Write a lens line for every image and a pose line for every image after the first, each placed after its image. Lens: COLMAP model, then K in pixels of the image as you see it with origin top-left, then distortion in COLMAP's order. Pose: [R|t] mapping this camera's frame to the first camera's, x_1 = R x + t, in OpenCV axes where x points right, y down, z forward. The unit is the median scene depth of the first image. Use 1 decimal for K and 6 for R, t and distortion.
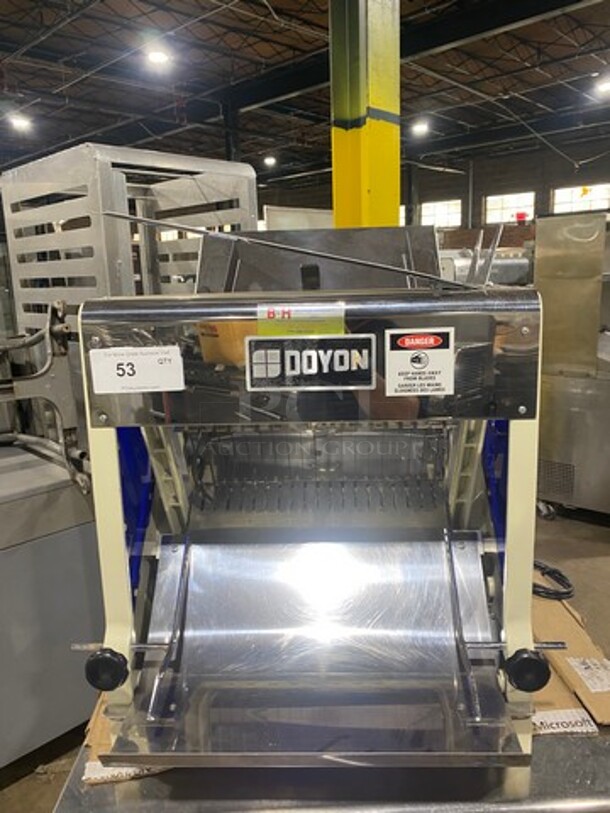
lens RADIAL K [[627.7, 0, 310.8], [0, 627.7, 405.0], [0, 0, 1]] dist [0.035021, -0.002488]
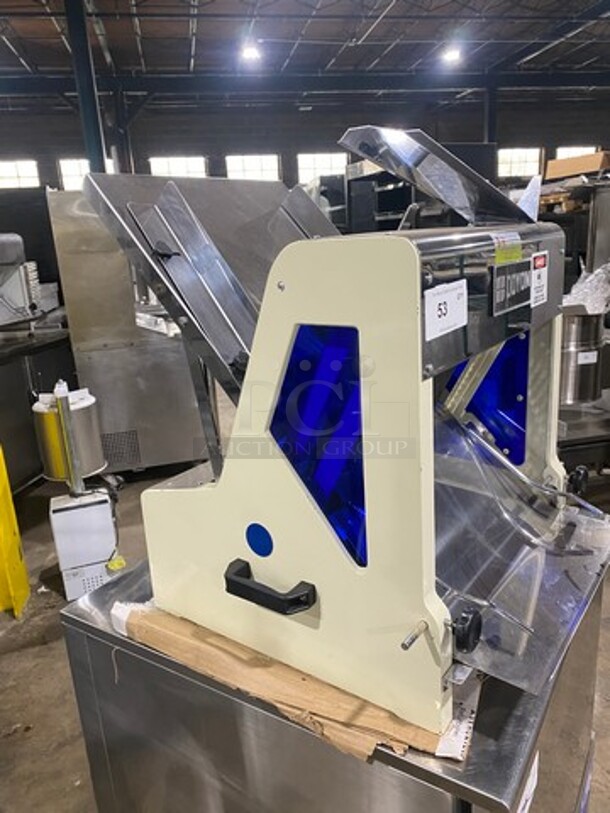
lens RADIAL K [[627.7, 0, 310.8], [0, 627.7, 405.0], [0, 0, 1]] dist [0.035021, -0.002488]
pose [[0.563509, -0.224136, 0.795123, -1.154816], [0.209118, 0.969845, 0.125184, -0.076354], [-0.799204, 0.095732, 0.593387, 0.634902]]
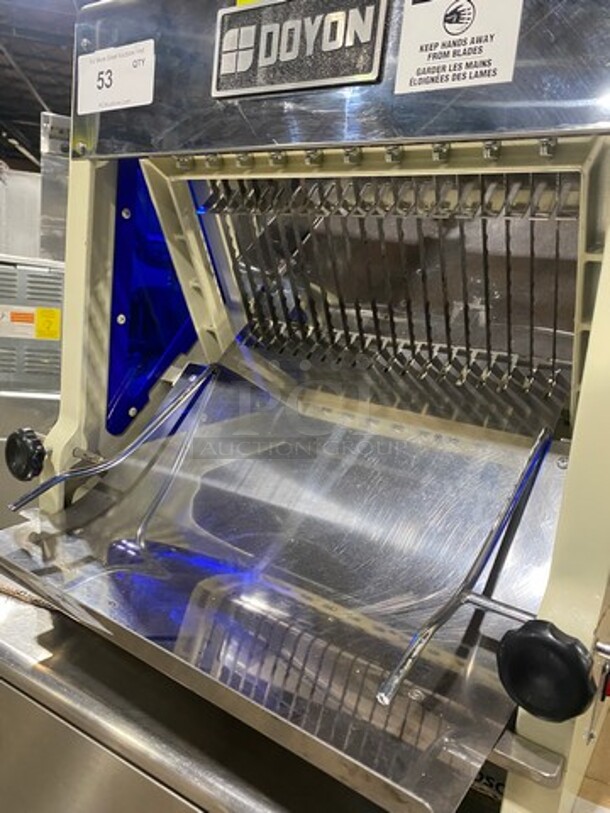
lens RADIAL K [[627.7, 0, 310.8], [0, 627.7, 405.0], [0, 0, 1]] dist [0.035021, -0.002488]
pose [[0.823987, 0.201040, -0.529744, 0.420146], [-0.228737, 0.973393, 0.013619, 0.270161], [0.518388, 0.109950, 0.848048, 0.511629]]
